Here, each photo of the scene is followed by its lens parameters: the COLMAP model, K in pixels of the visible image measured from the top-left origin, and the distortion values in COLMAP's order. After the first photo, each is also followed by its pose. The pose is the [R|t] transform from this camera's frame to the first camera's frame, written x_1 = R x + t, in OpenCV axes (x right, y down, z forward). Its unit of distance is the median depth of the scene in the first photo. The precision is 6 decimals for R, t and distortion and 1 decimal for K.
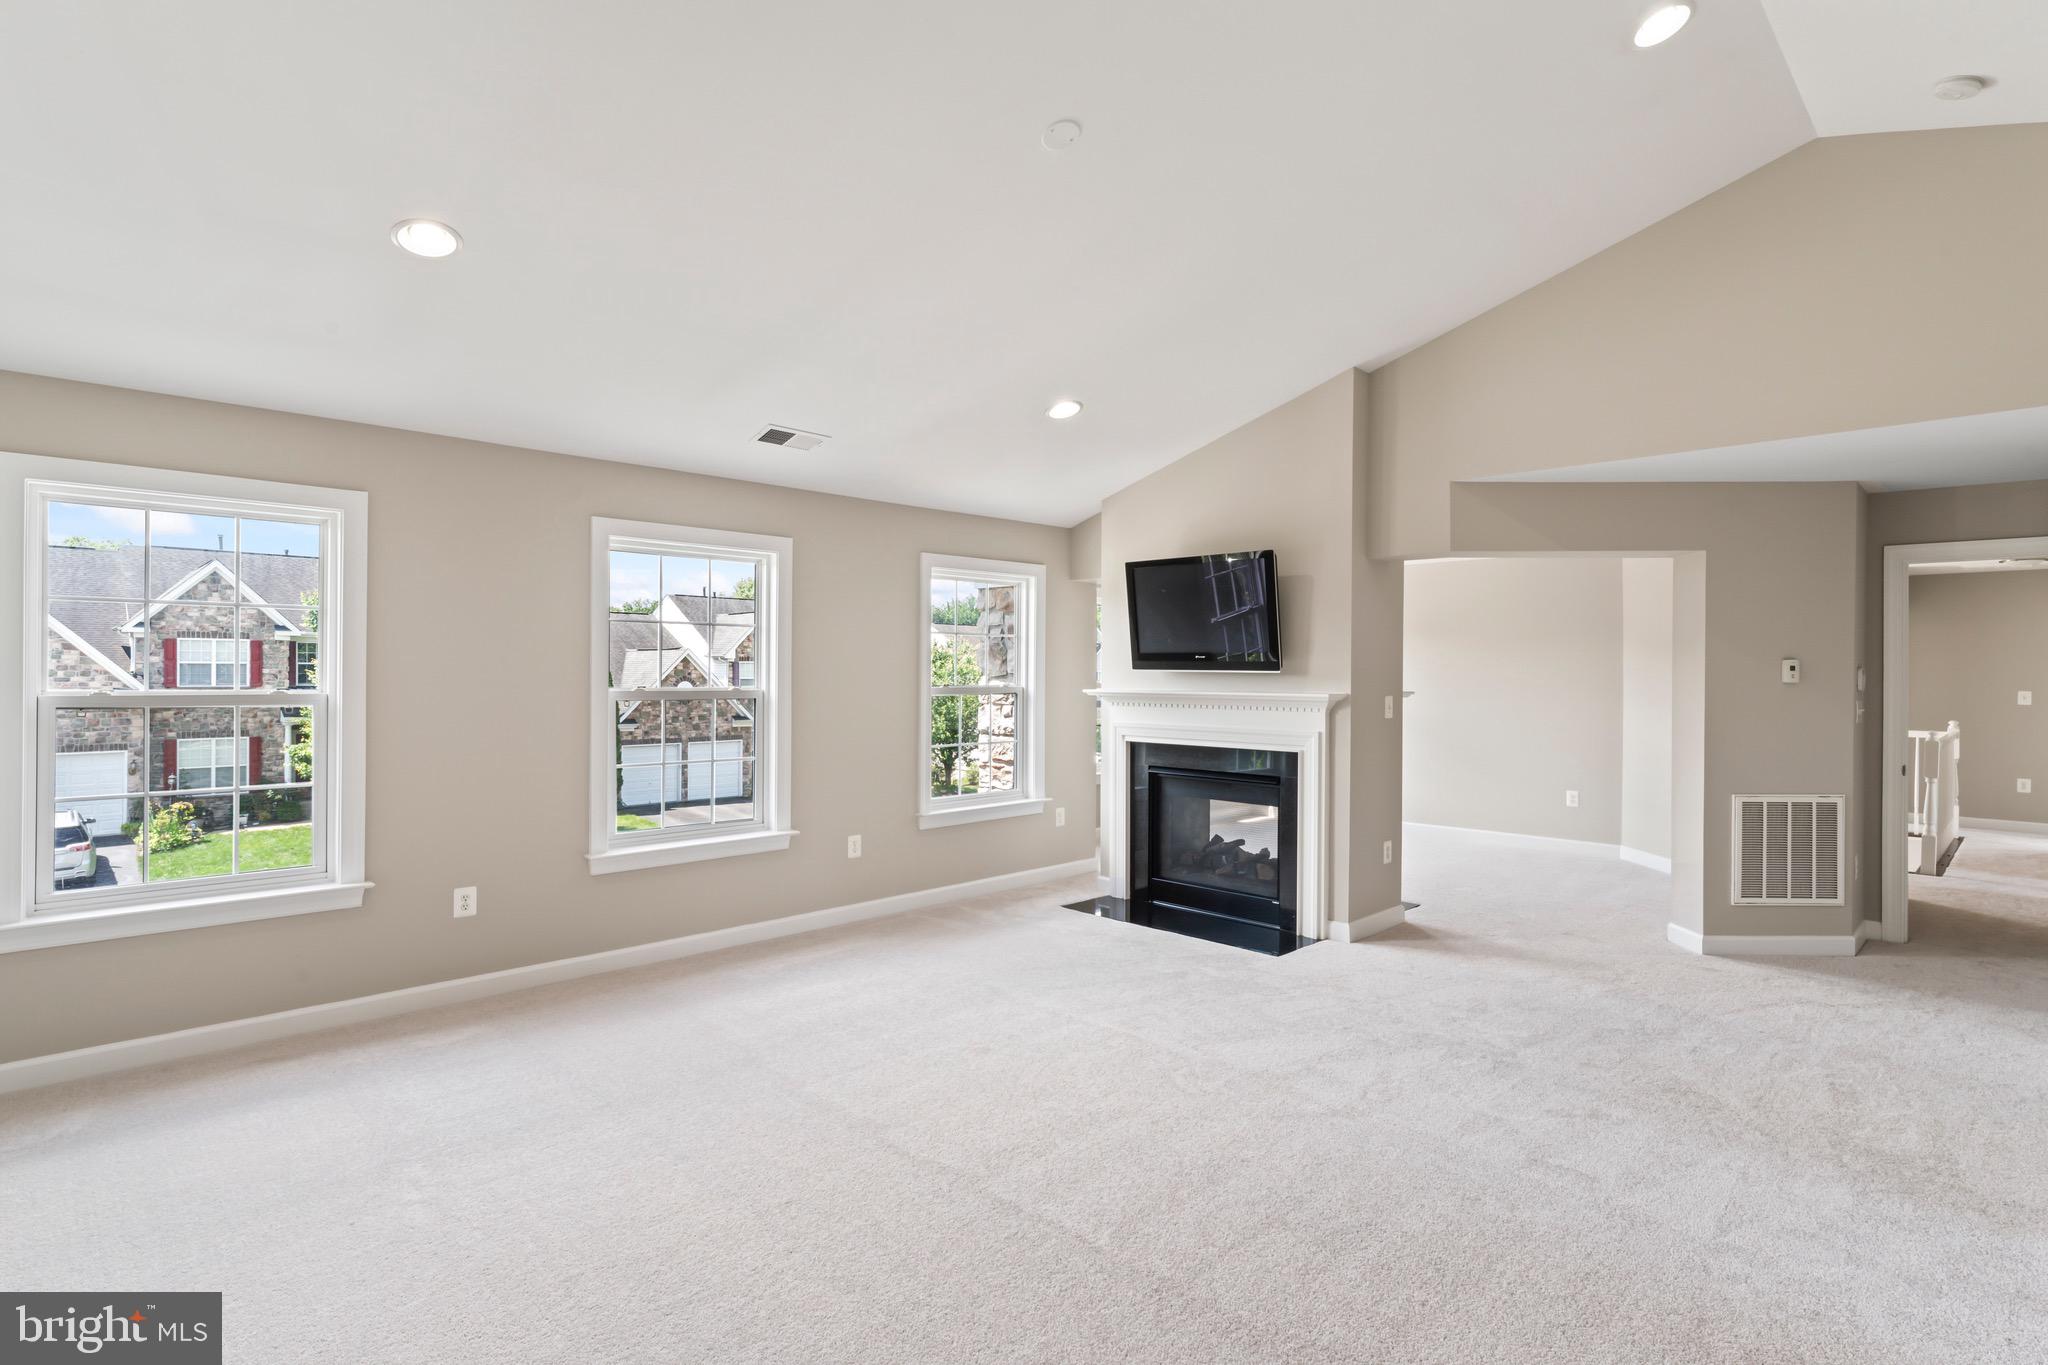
lens RADIAL K [[1002.2, 0, 1037.2], [0, 1002.2, 676.8], [0, 0, 1]] dist [0.001245, -0.000116]
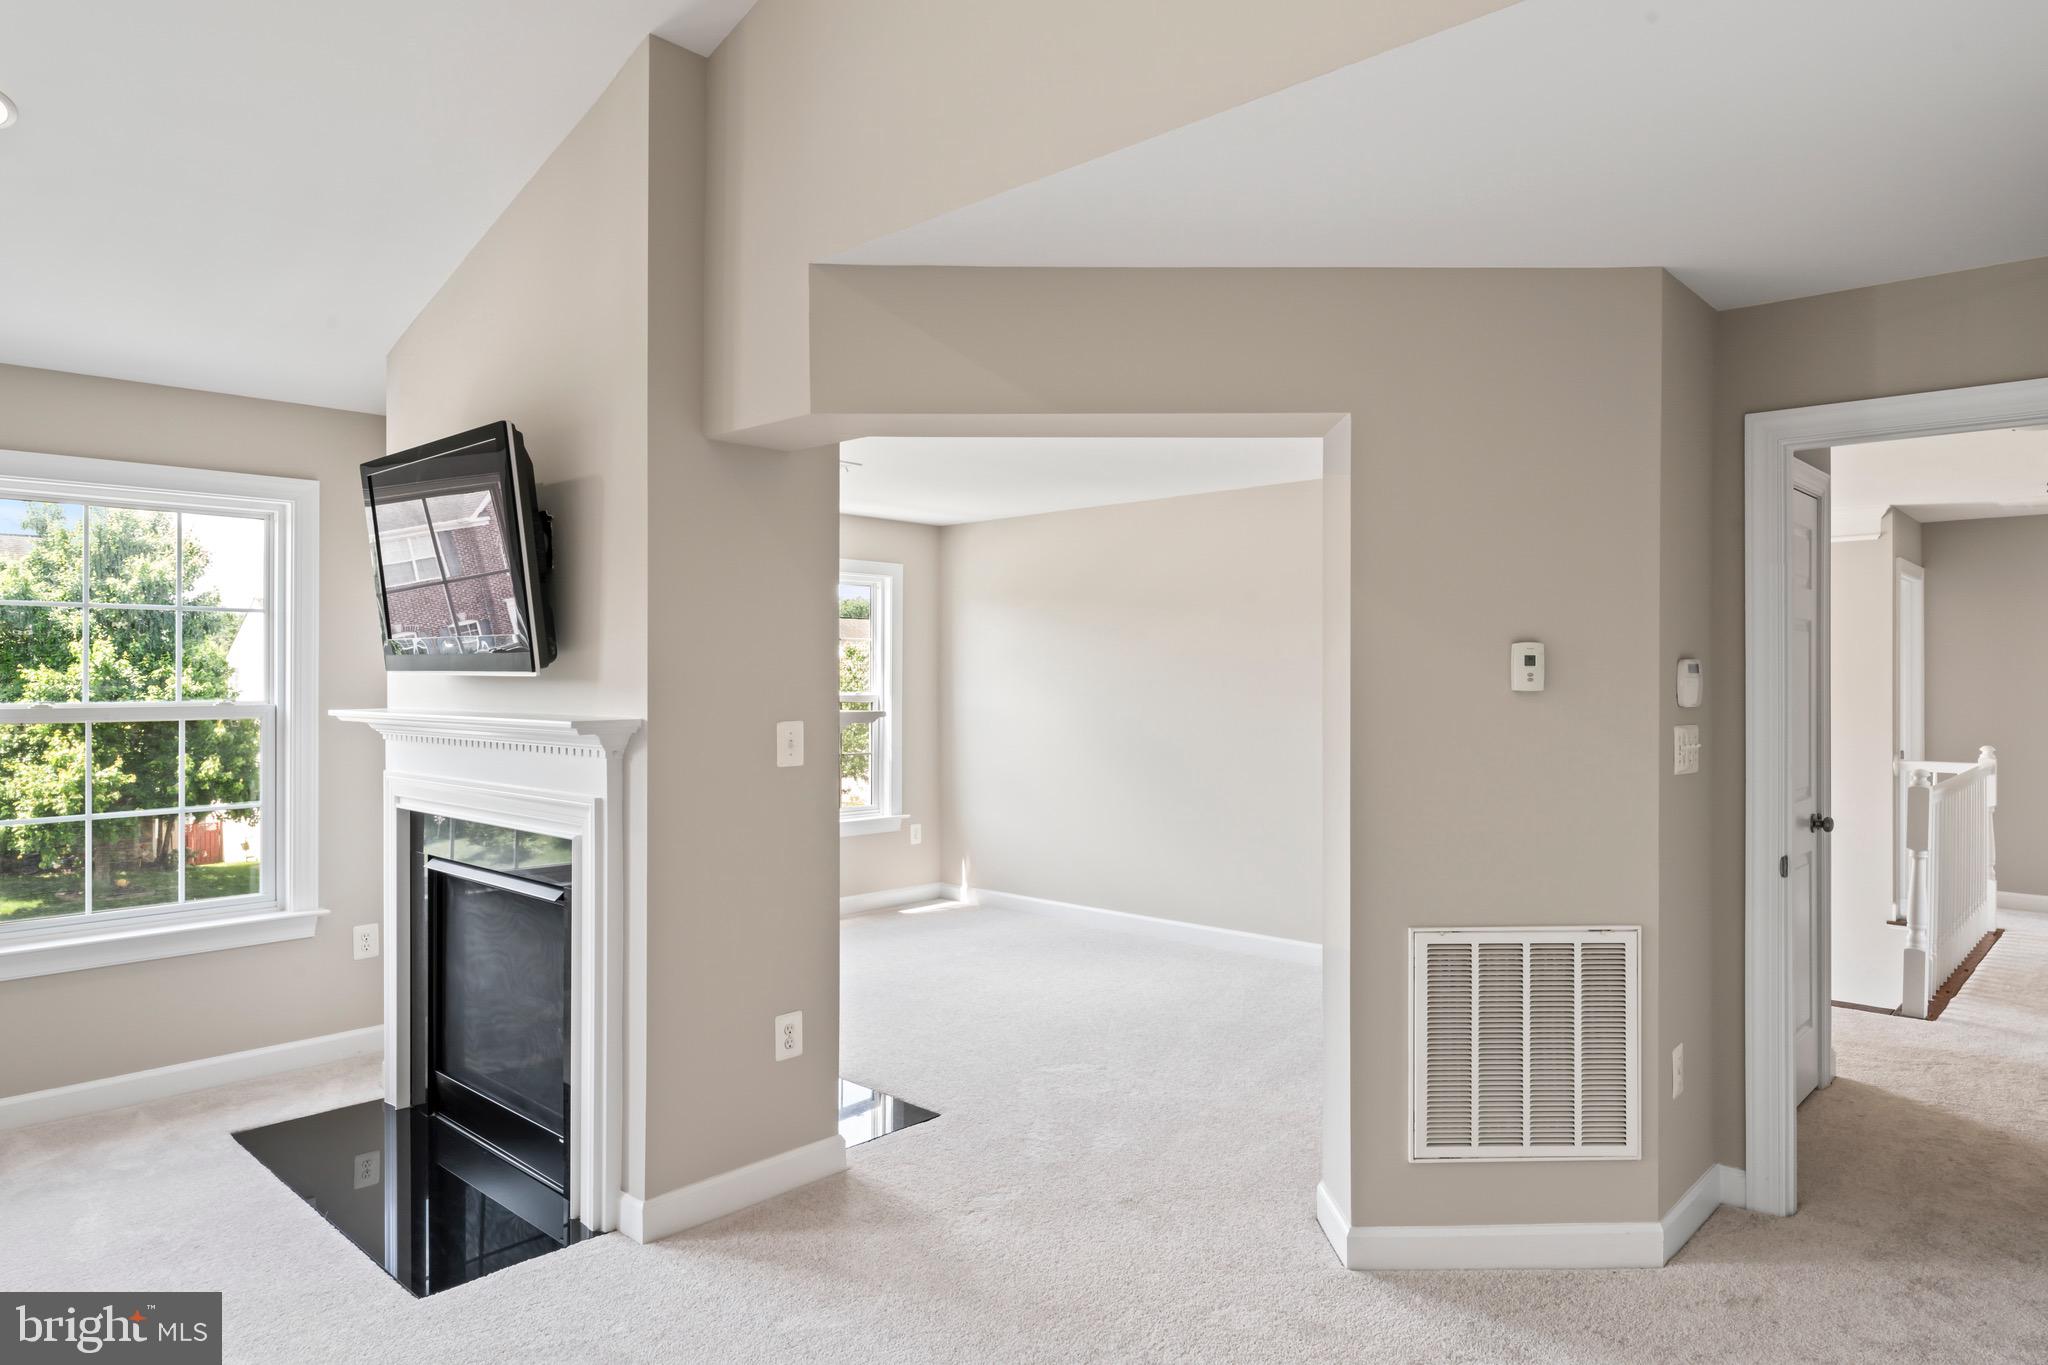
lens RADIAL K [[1237.6, 0, 1024.0], [0, 1237.6, 682.5], [0, 0, 1]] dist [0.001100, 0.002491]
pose [[0.999357, -0.006277, 0.035306, 0.472448], [0.006323, 0.999979, -0.001195, 0.001002], [-0.035298, 0.001418, 0.999376, 0.405871]]
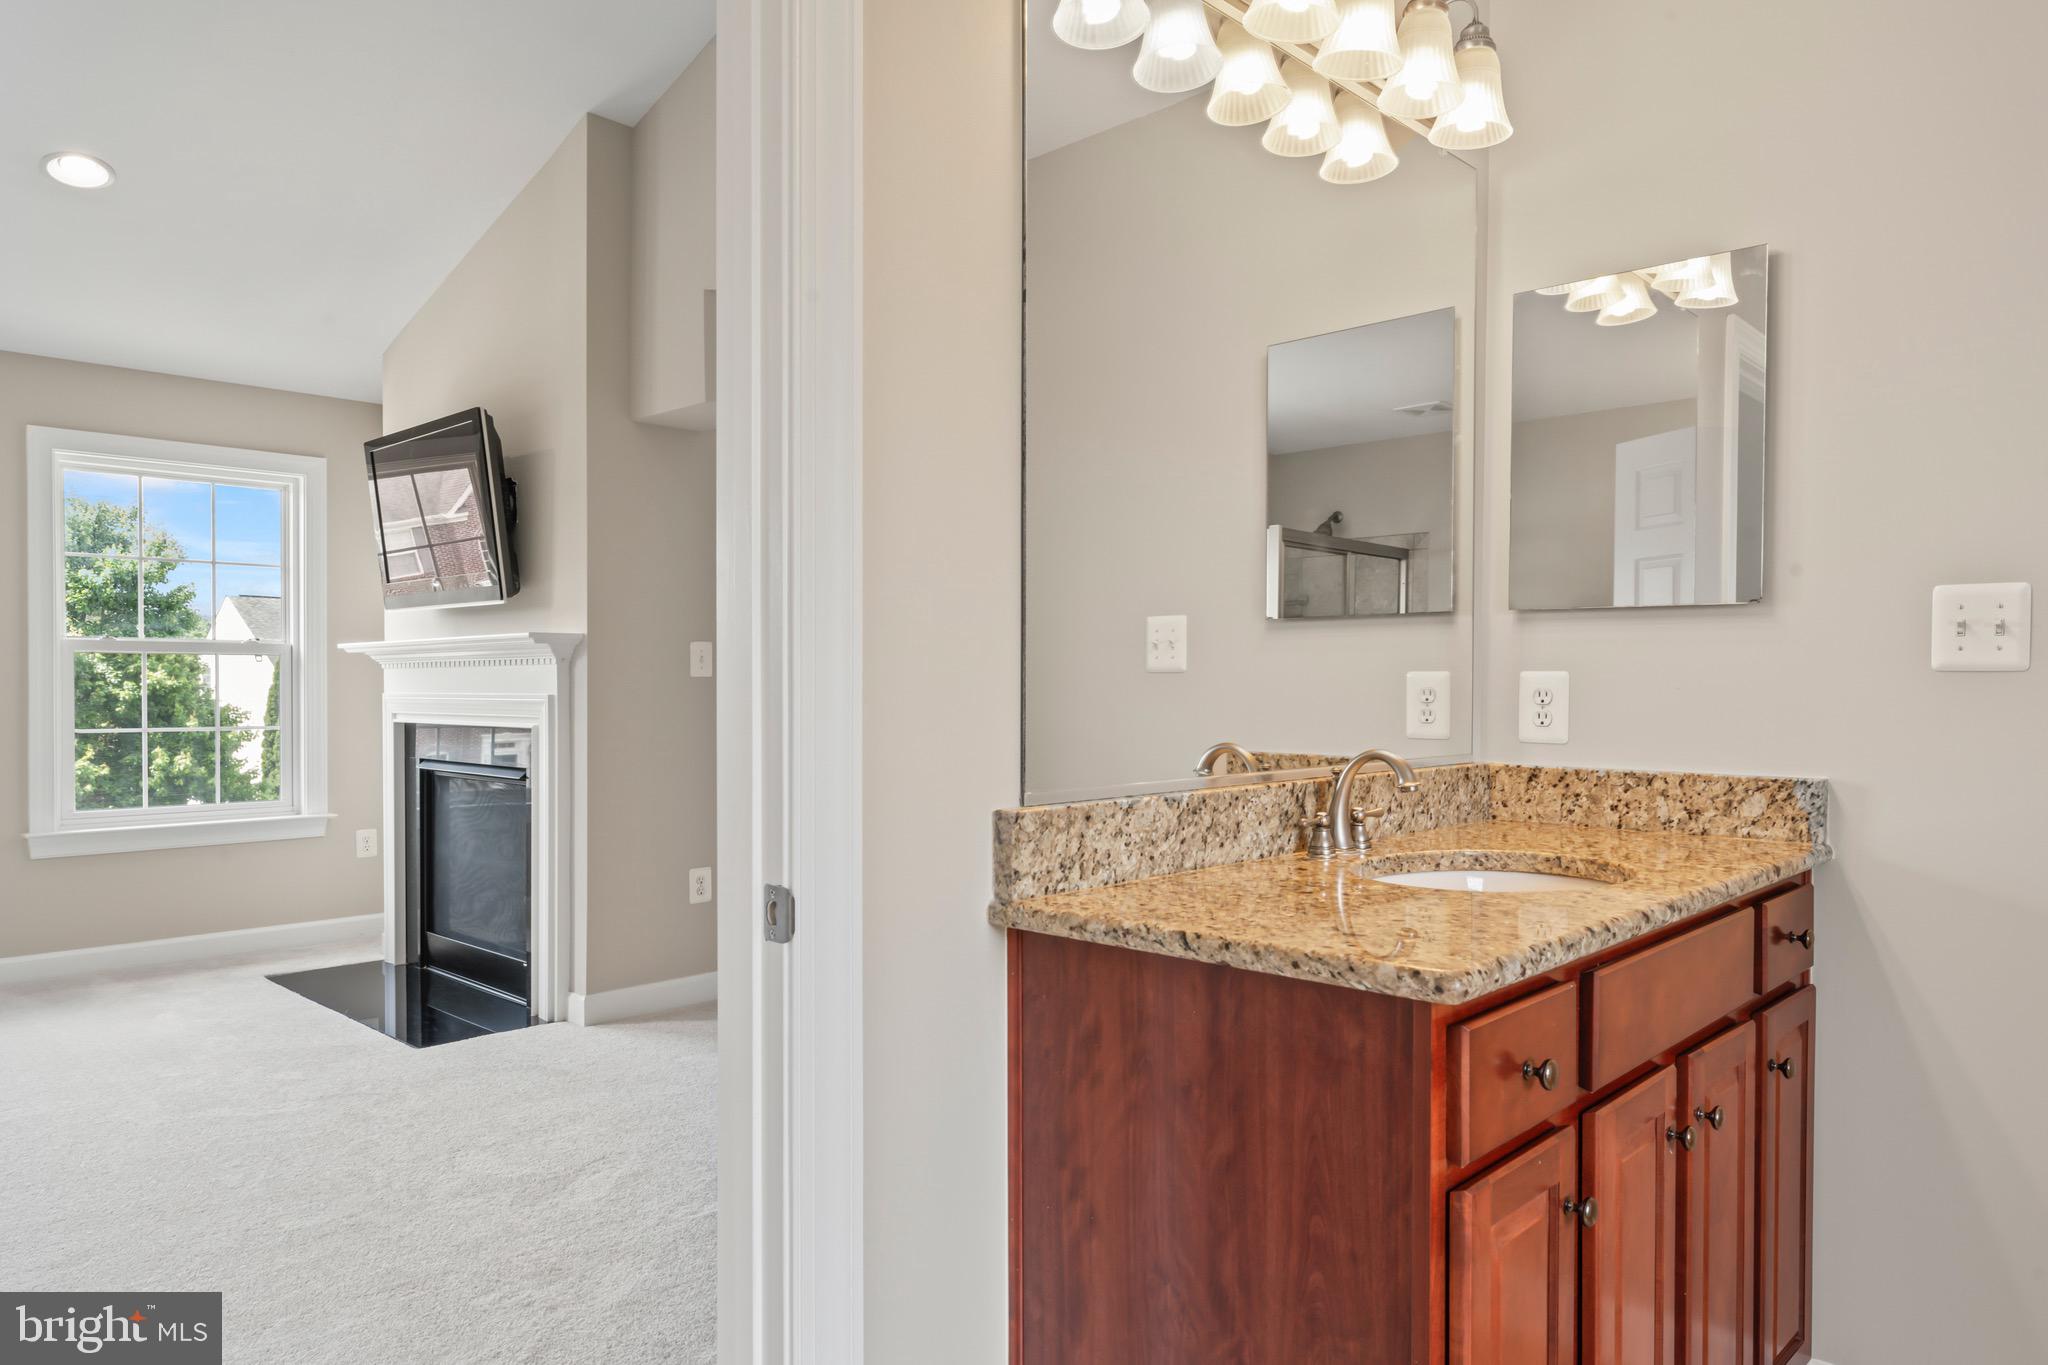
lens RADIAL K [[1309.9, 0, 1025.6], [0, 1309.9, 707.9], [0, 0, 1]] dist [0.001752, -0.000527]
pose [[0.999557, -0.004682, 0.029389, 0.566216], [0.004323, 0.999915, 0.012263, 0.055181], [-0.029444, -0.012131, 0.999493, 0.165910]]
